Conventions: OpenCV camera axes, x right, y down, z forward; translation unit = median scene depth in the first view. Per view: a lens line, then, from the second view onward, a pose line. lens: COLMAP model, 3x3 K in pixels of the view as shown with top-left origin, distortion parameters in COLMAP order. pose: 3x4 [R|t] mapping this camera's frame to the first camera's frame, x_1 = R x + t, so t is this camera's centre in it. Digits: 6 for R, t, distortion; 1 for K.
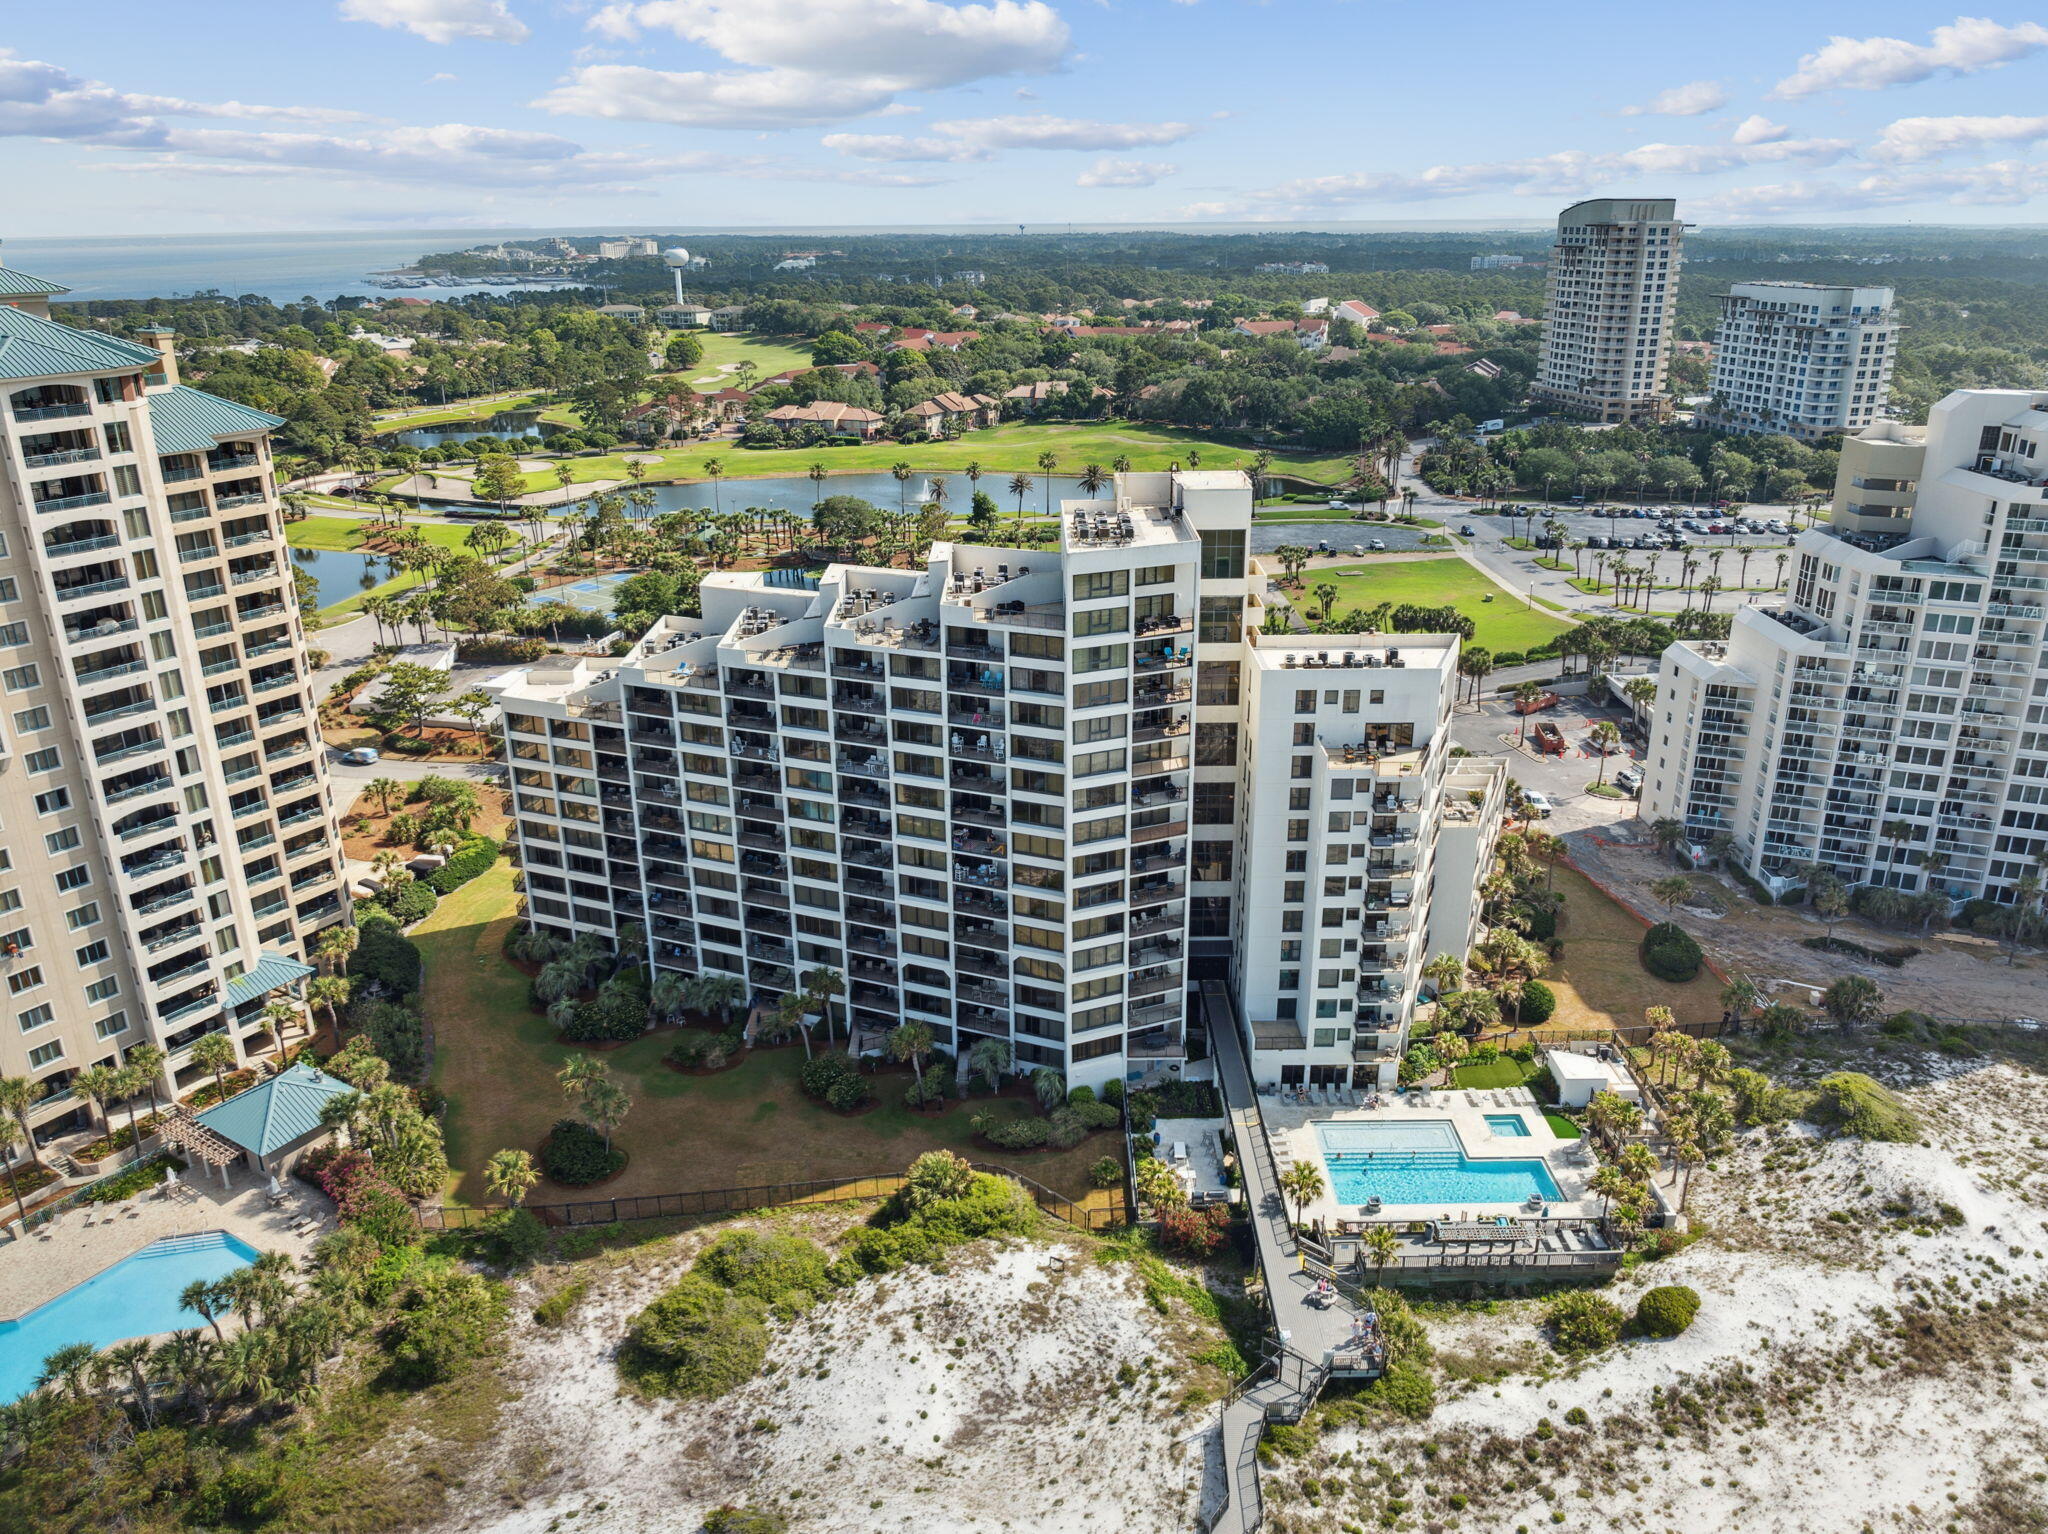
lens RADIAL K [[1486.3, 0, 1005.3], [0, 1486.3, 646.8], [0, 0, 1]] dist [-0.017577, -0.003218]
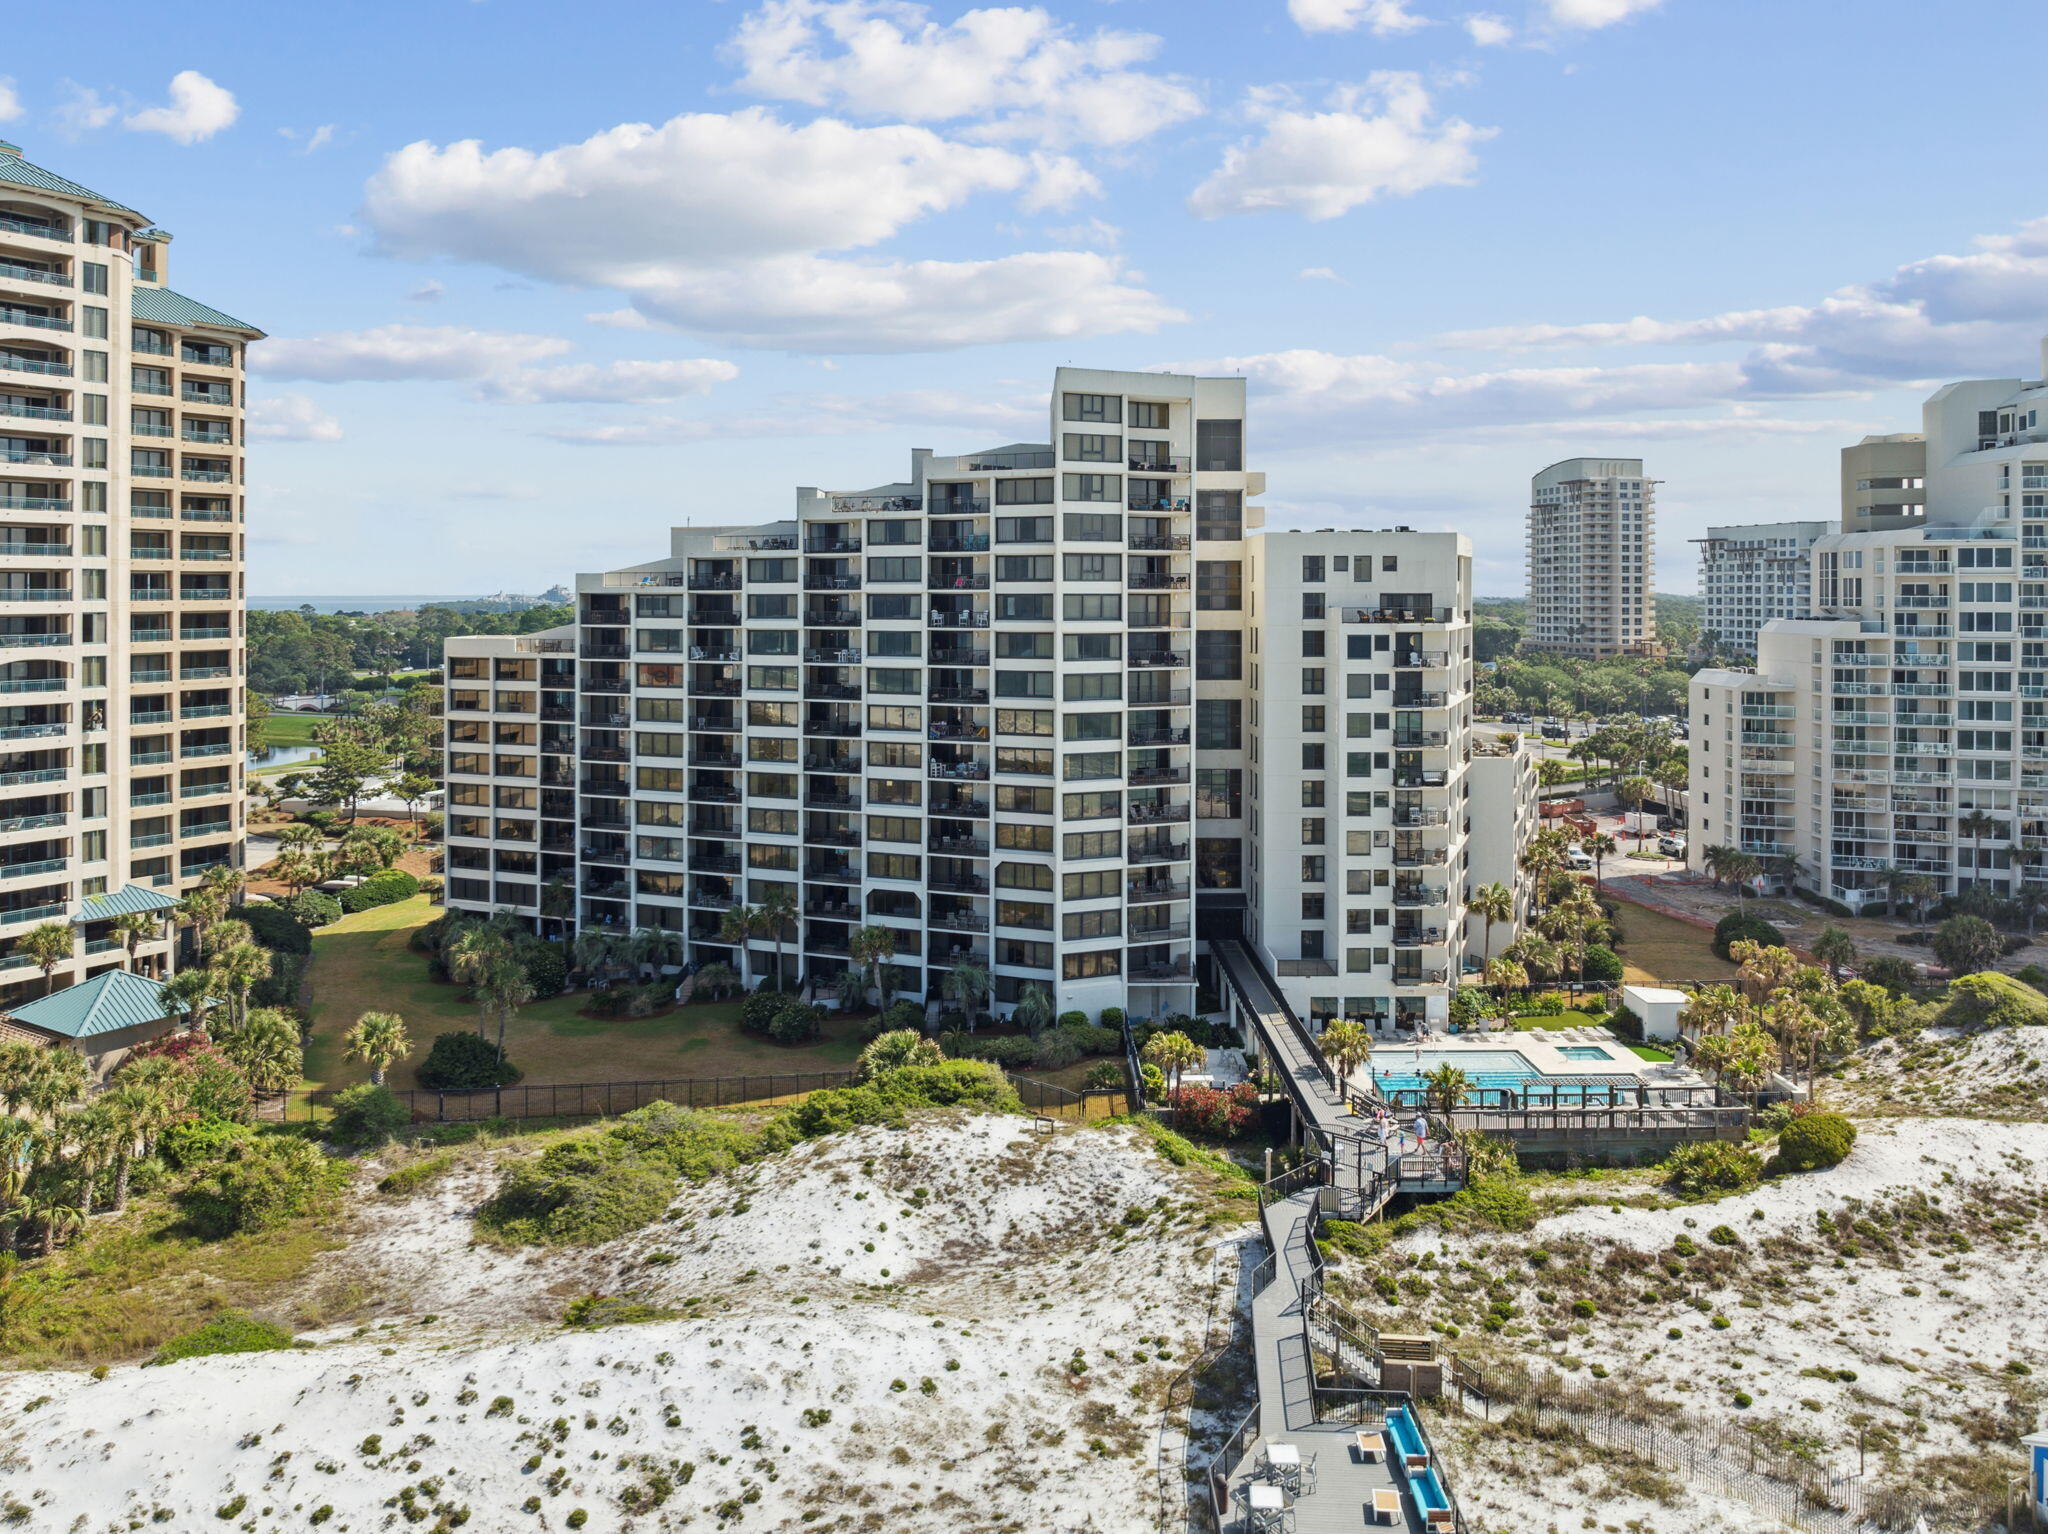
lens RADIAL K [[1486.3, 0, 1005.5], [0, 1486.3, 510.7], [0, 0, 1]] dist [-0.017577, -0.003218]
pose [[0.999903, 0.013105, 0.004665, 0.004886], [-0.010740, 0.940450, -0.339761, 0.314584], [-0.008840, 0.339678, 0.940500, 0.114445]]
